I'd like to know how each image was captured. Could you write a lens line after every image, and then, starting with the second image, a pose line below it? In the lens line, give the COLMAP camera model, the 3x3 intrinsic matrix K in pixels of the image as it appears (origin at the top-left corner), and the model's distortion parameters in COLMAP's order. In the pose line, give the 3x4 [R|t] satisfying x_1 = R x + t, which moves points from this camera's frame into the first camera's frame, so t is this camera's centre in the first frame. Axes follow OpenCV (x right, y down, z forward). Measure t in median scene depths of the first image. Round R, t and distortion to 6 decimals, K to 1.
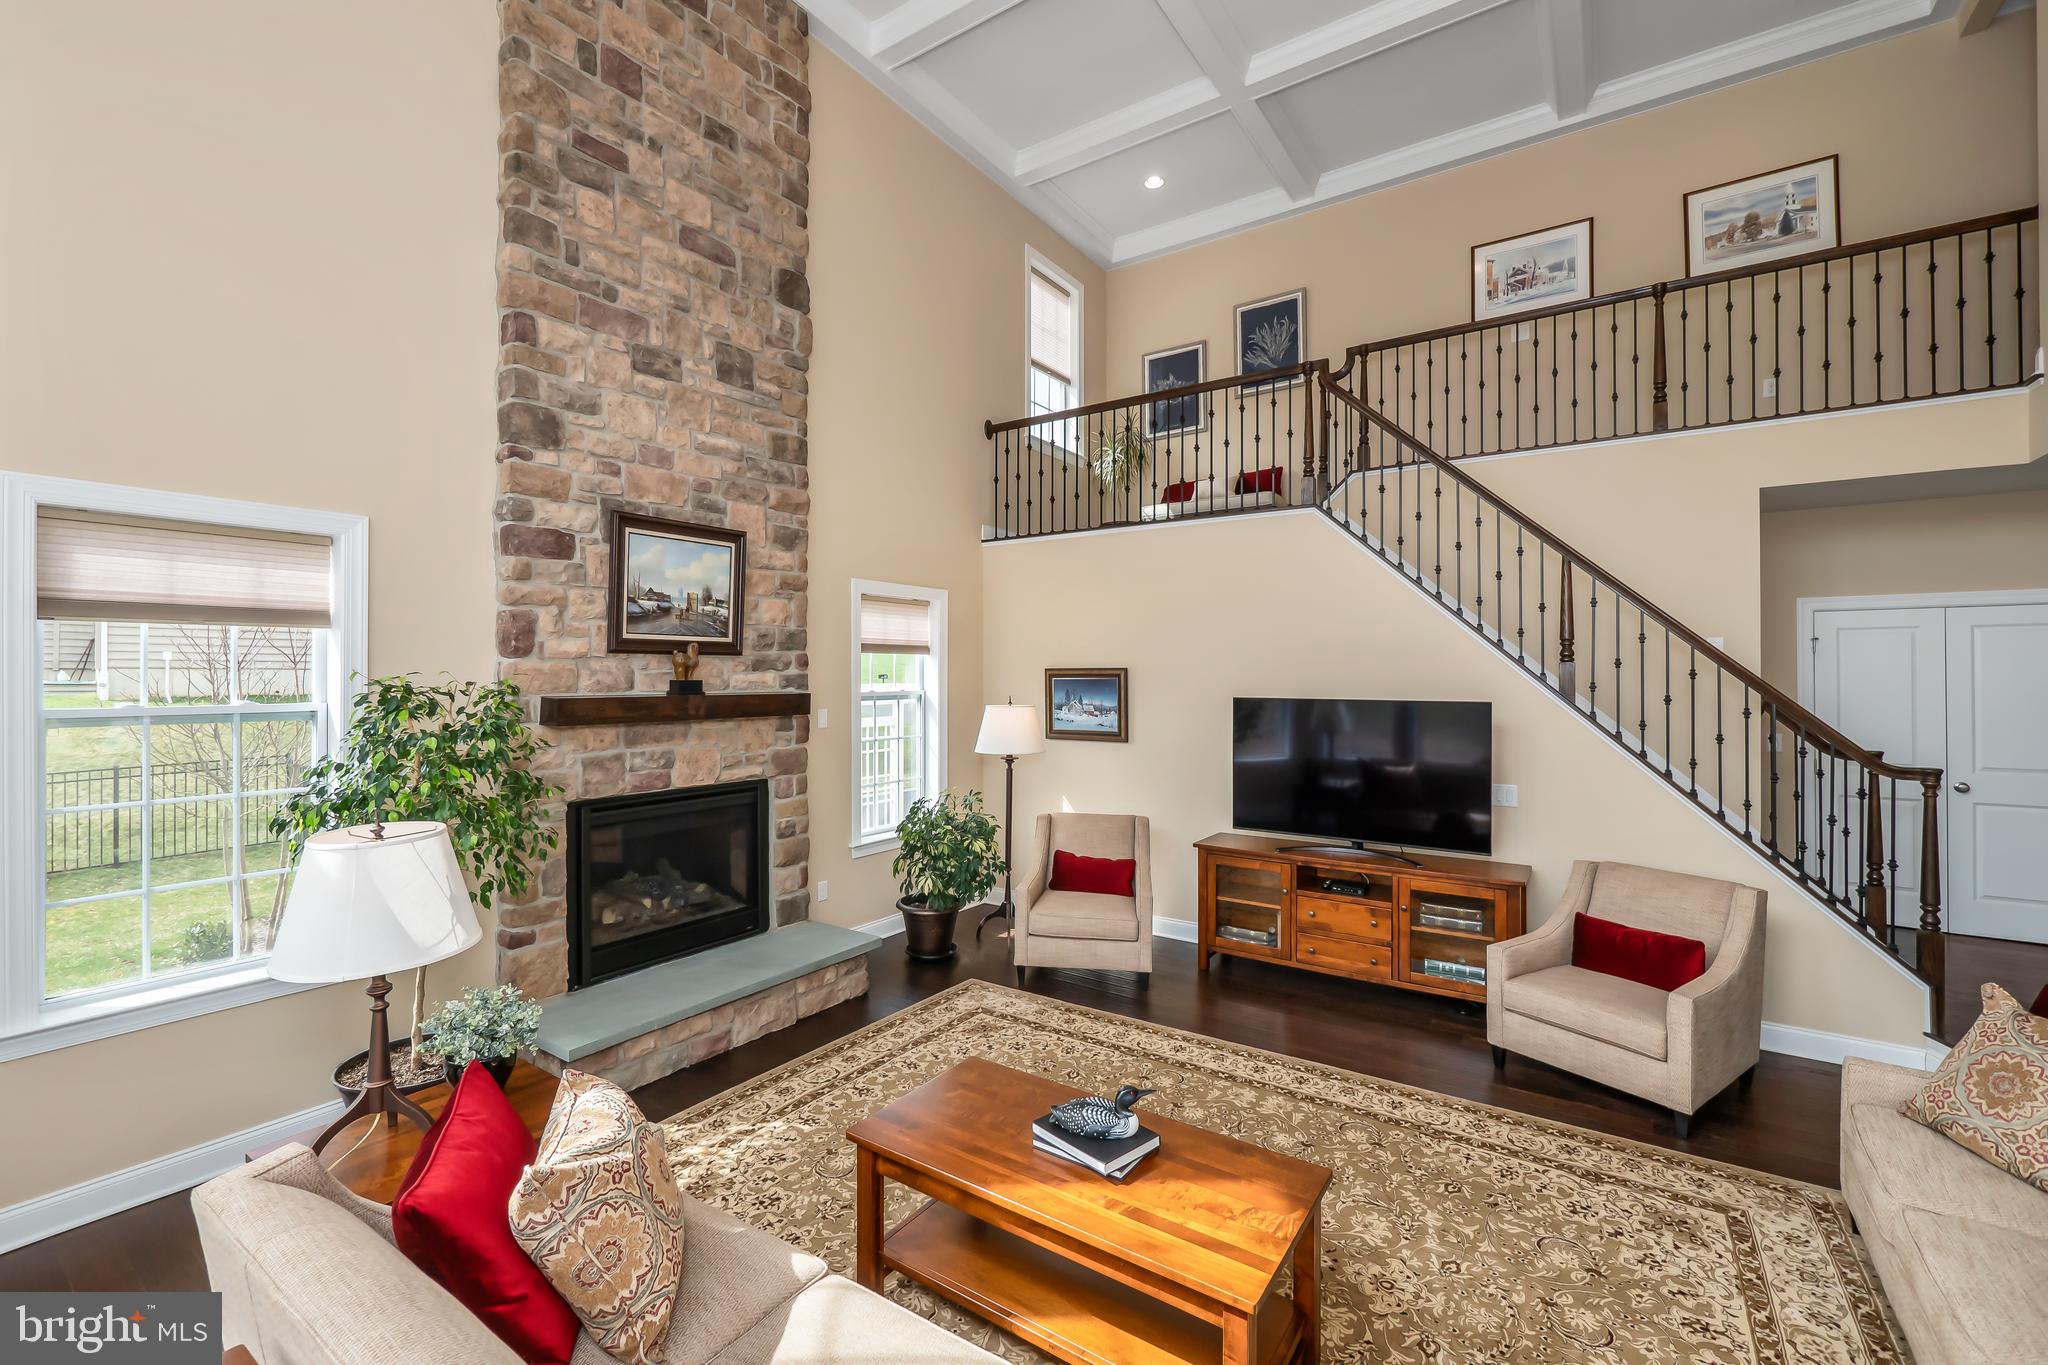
lens RADIAL K [[866.7, 0, 1001.9], [0, 866.7, 667.9], [0, 0, 1]] dist [-0.007096, 0.001419]
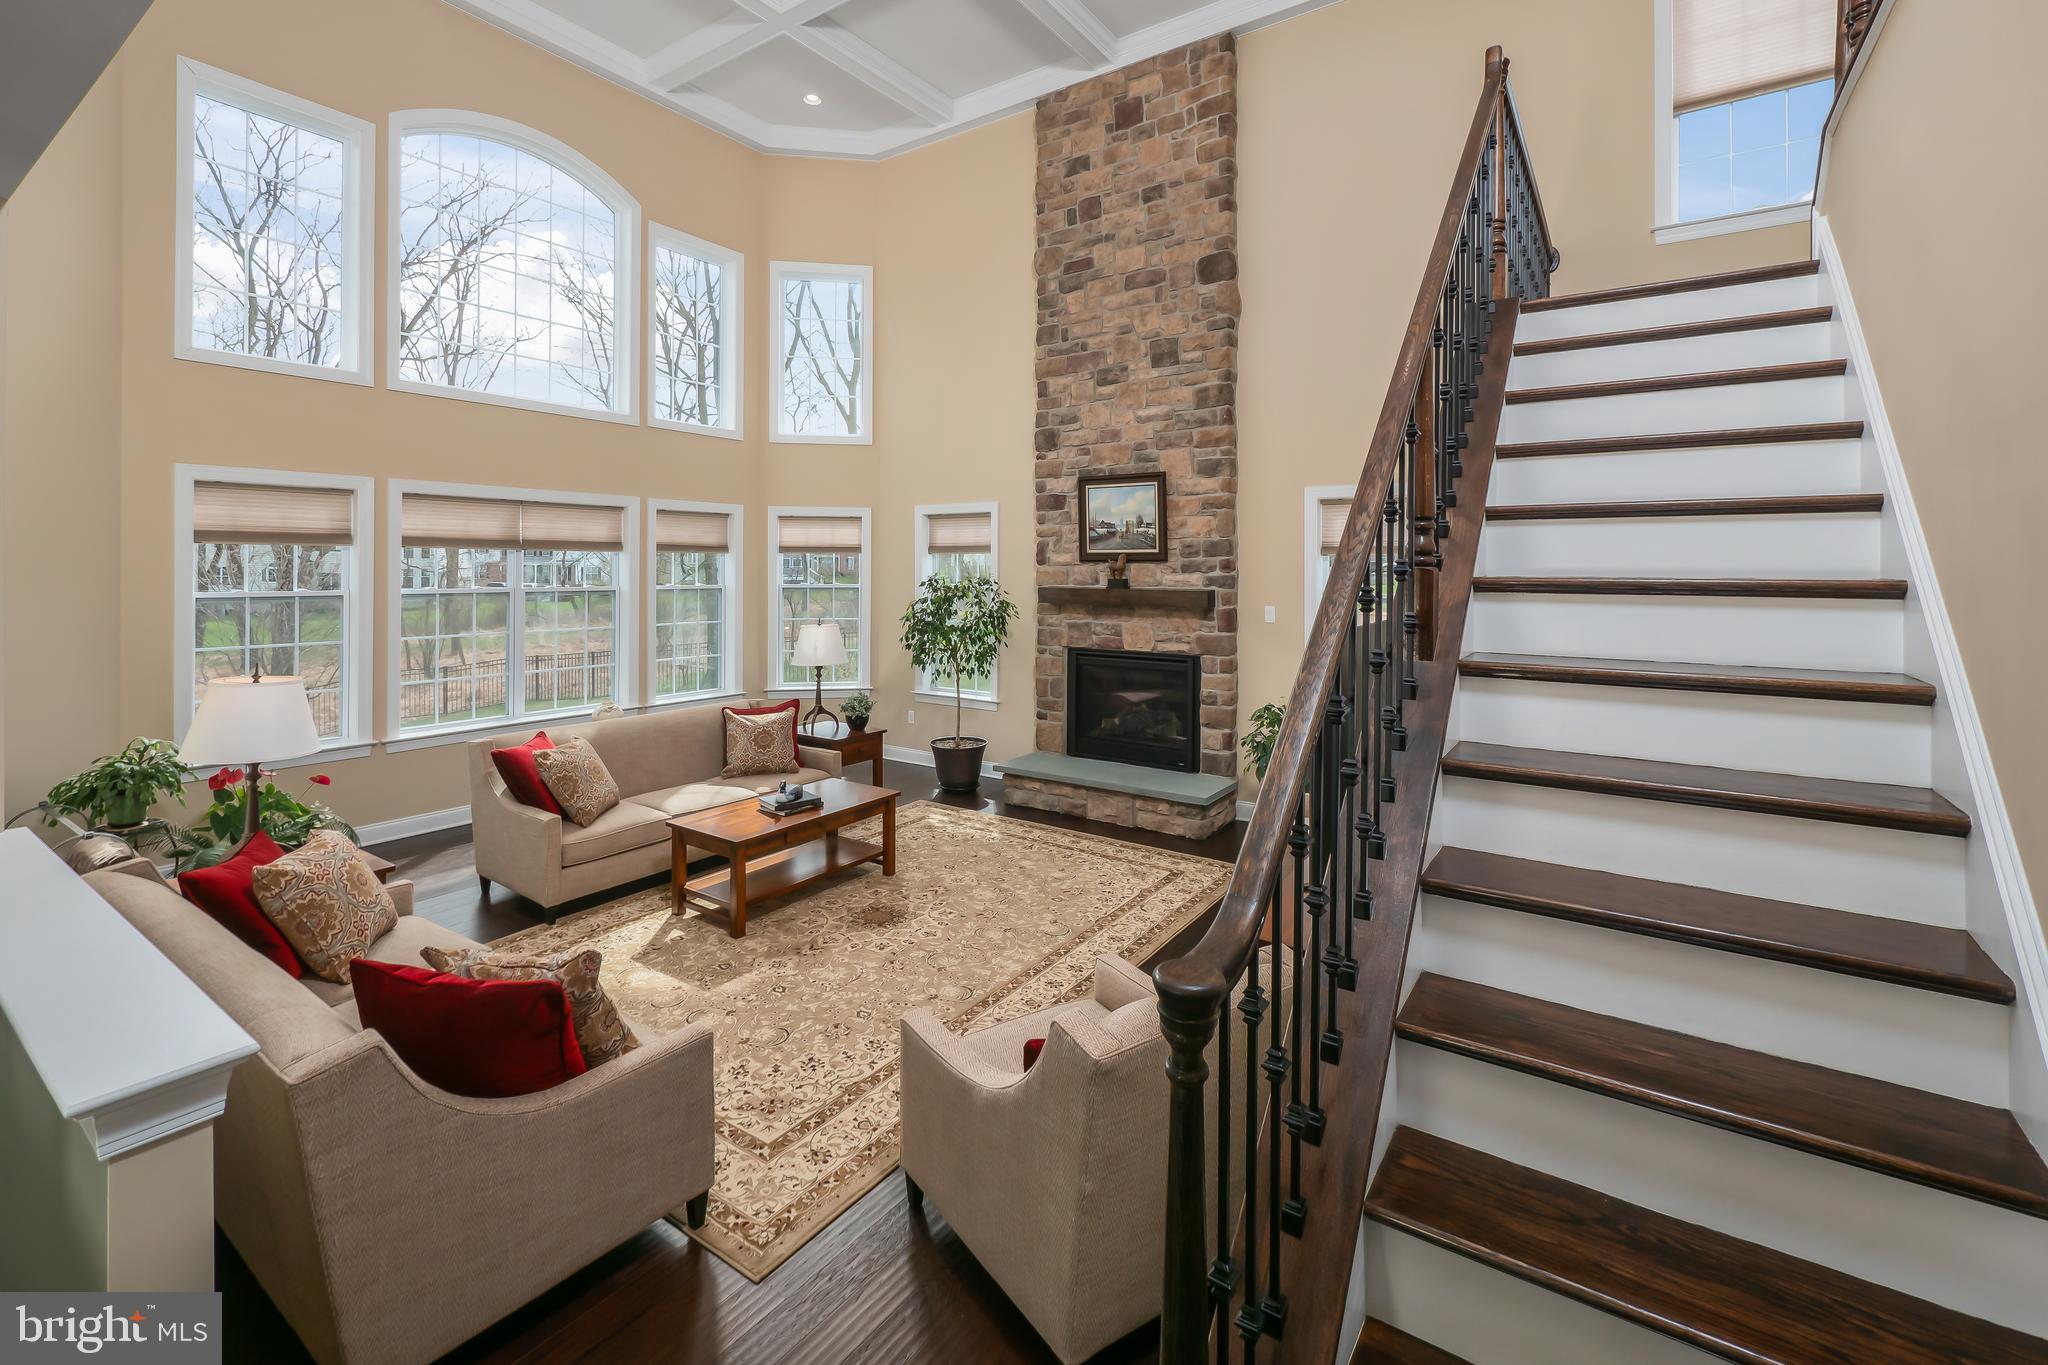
lens RADIAL K [[866.7, 0, 1022.6], [0, 866.7, 566.6], [0, 0, 1]] dist [-0.007096, 0.001419]
pose [[0.012540, -0.001609, -0.999920, 1.160706], [0.002354, 0.999996, -0.001580, -0.005168], [0.999919, -0.002334, 0.012543, 0.817690]]
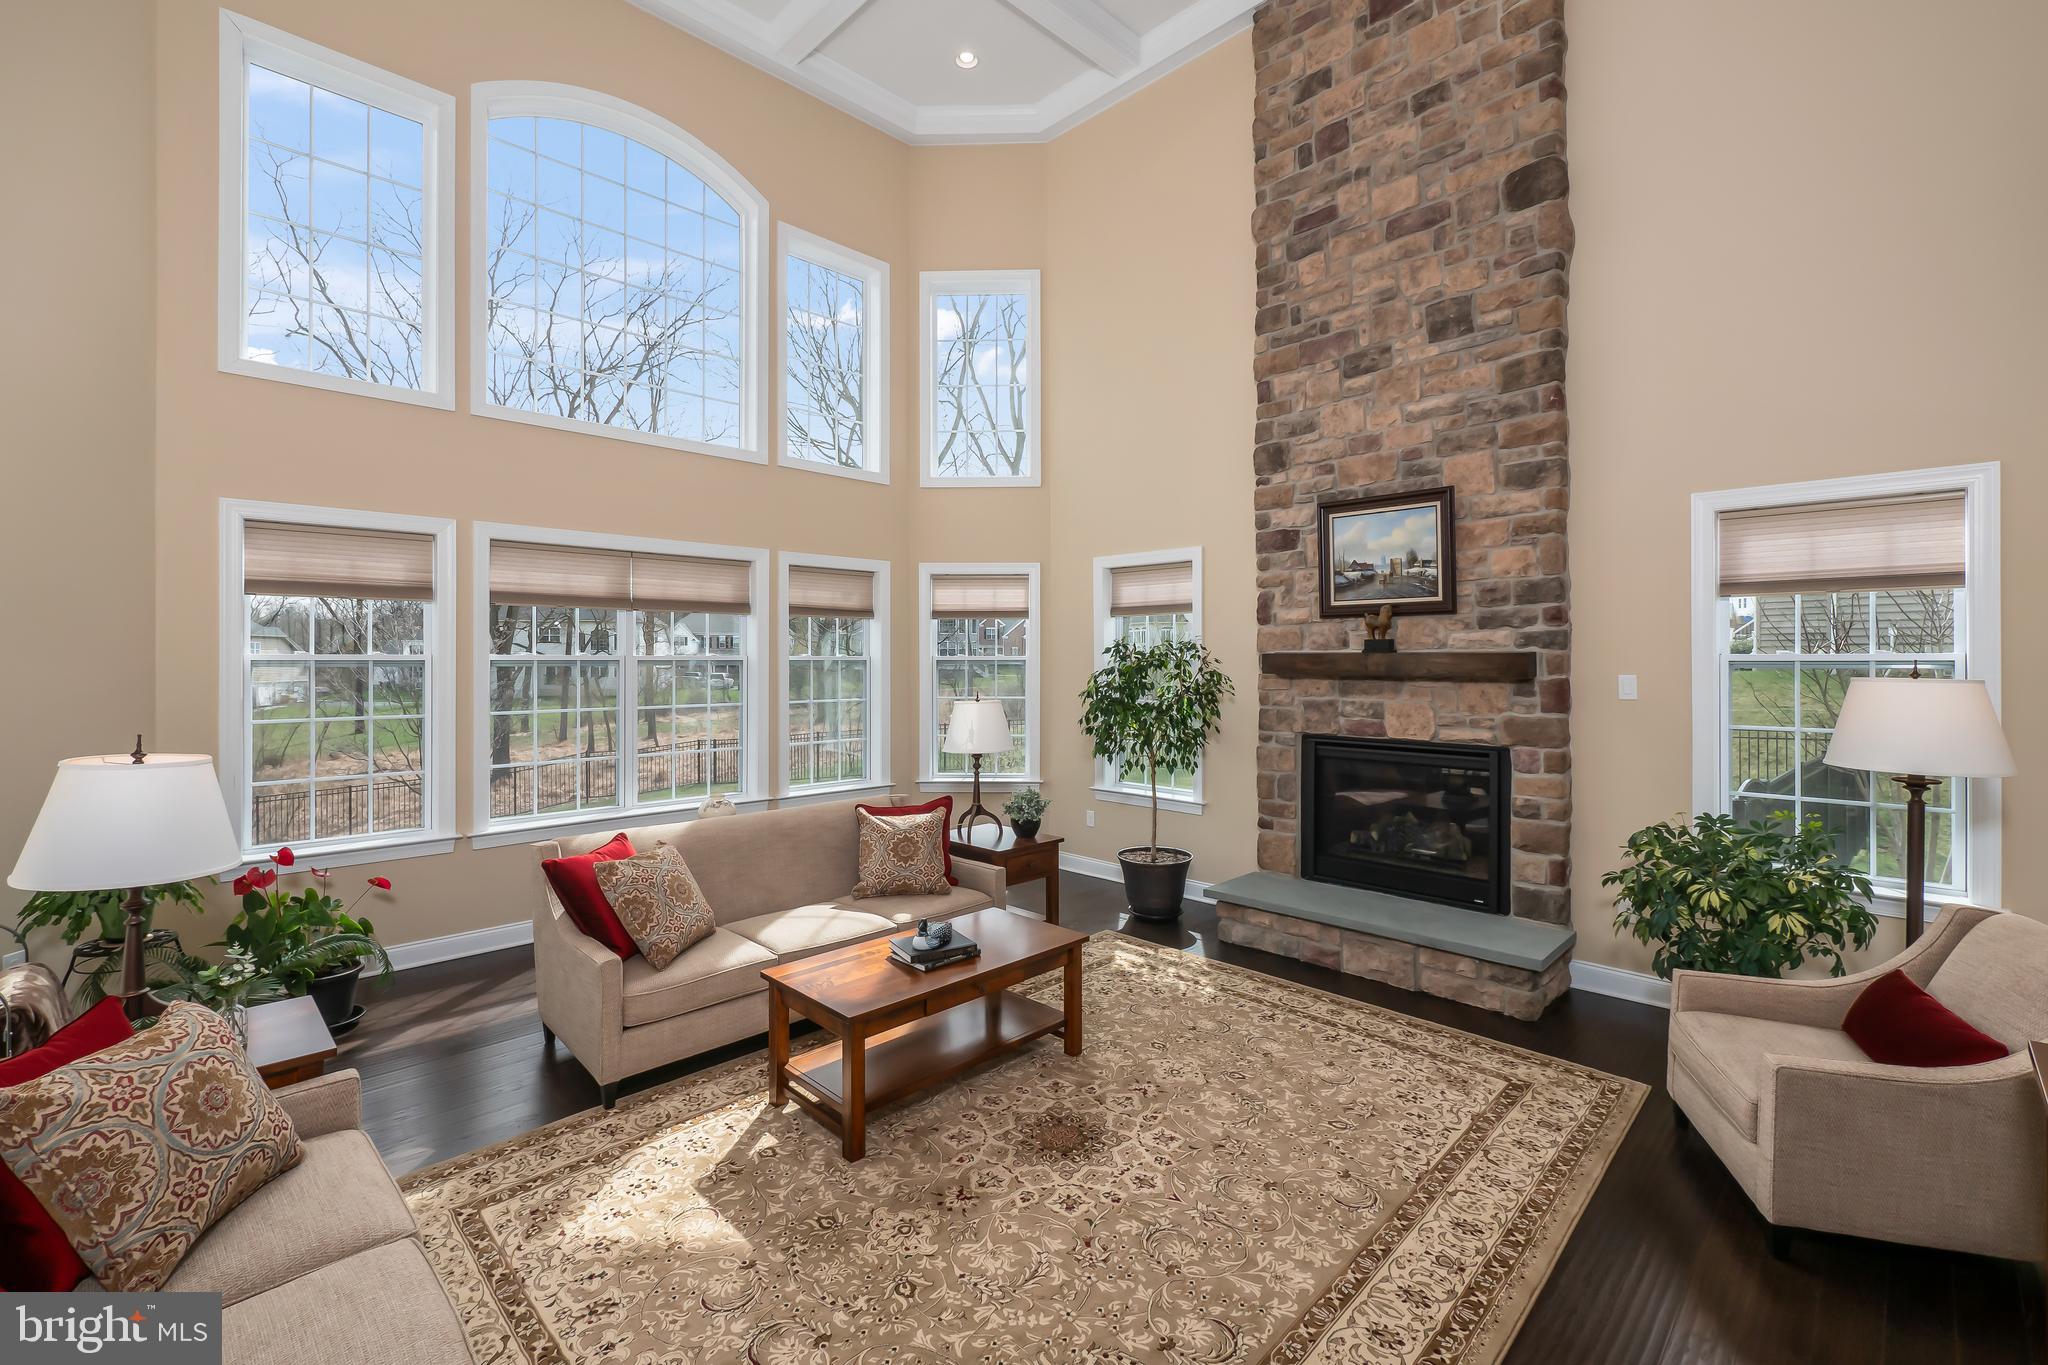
lens RADIAL K [[866.7, 0, 1027.8], [0, 866.7, 658.6], [0, 0, 1]] dist [-0.007096, 0.001419]
pose [[-0.166943, -0.000110, -0.985966, 0.796823], [0.006799, 0.999976, -0.001263, 0.037239], [0.985943, -0.006915, -0.166939, 0.747222]]
